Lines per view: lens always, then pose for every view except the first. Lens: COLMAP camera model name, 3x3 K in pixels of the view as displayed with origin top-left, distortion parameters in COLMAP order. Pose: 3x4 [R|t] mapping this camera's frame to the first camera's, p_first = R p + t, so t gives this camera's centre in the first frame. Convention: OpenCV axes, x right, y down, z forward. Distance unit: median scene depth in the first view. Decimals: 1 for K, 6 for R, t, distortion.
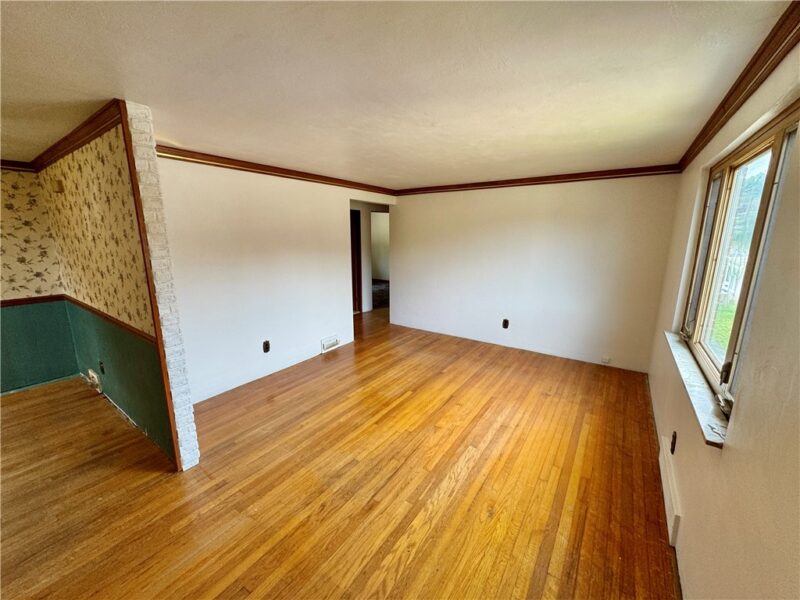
lens RADIAL K [[321.3, 0, 400.0], [0, 321.3, 300.0], [0, 0, 1]] dist [-0.003209, -0.000004]
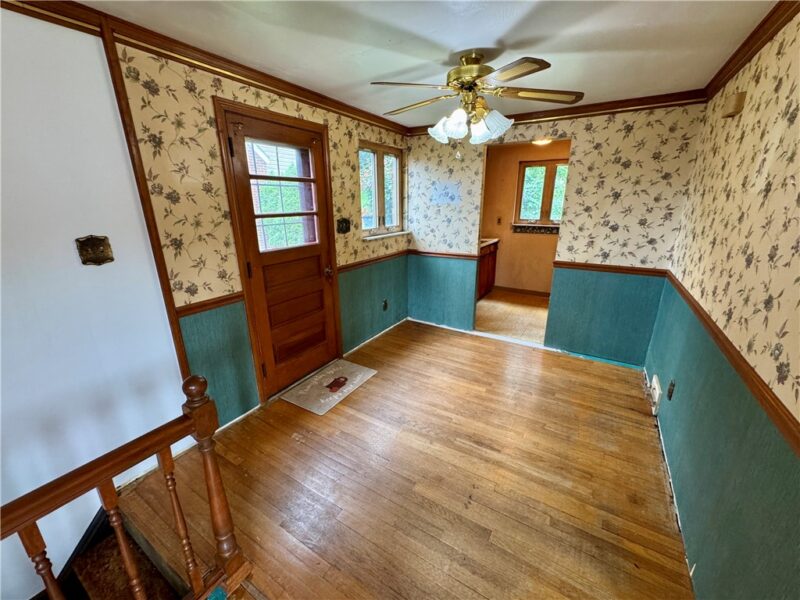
lens RADIAL K [[321.3, 0, 400.0], [0, 321.3, 300.0], [0, 0, 1]] dist [-0.003209, -0.000004]
pose [[0.057329, 0.290616, -0.955121, -0.392431], [-0.194904, 0.941544, 0.274786, -0.044045], [0.979145, 0.170403, 0.110620, 0.350308]]
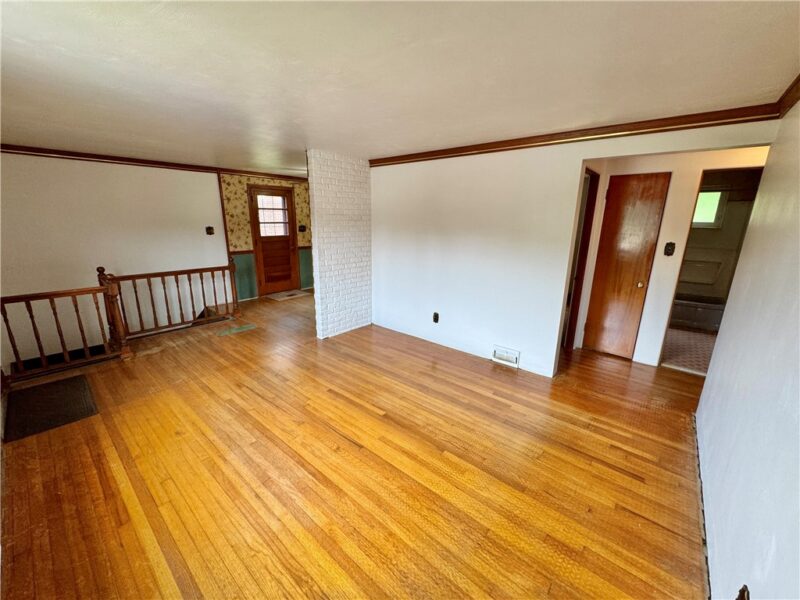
lens RADIAL K [[321.3, 0, 400.0], [0, 321.3, 300.0], [0, 0, 1]] dist [-0.003209, -0.000004]
pose [[-0.097138, 0.247603, -0.963980, 0.818675], [-0.214706, 0.940541, 0.263219, -0.223948], [0.971836, 0.232540, -0.038200, 1.126813]]
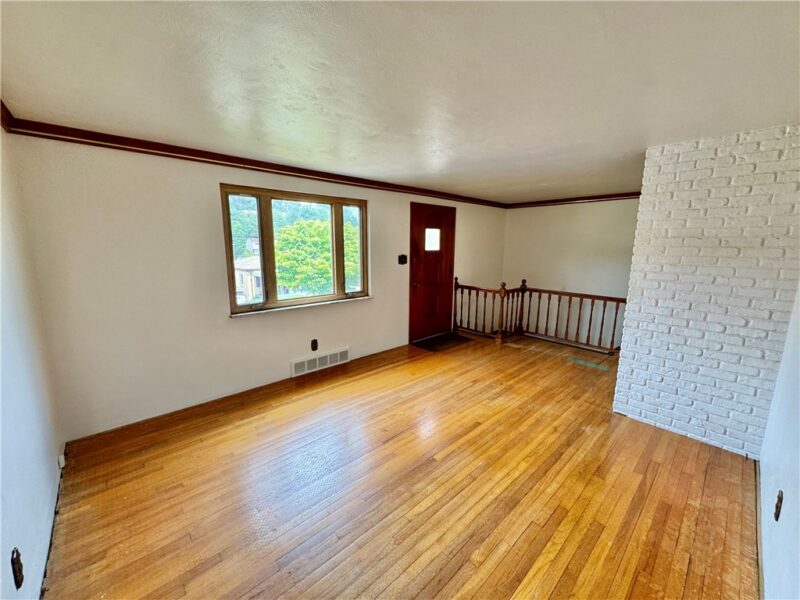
lens RADIAL K [[321.3, 0, 400.0], [0, 321.3, 300.0], [0, 0, 1]] dist [-0.003209, -0.000004]
pose [[-0.976555, -0.045351, 0.210436, -0.024272], [0.034997, 0.931104, 0.363070, -0.327314], [-0.212404, 0.361923, -0.907687, 1.712540]]
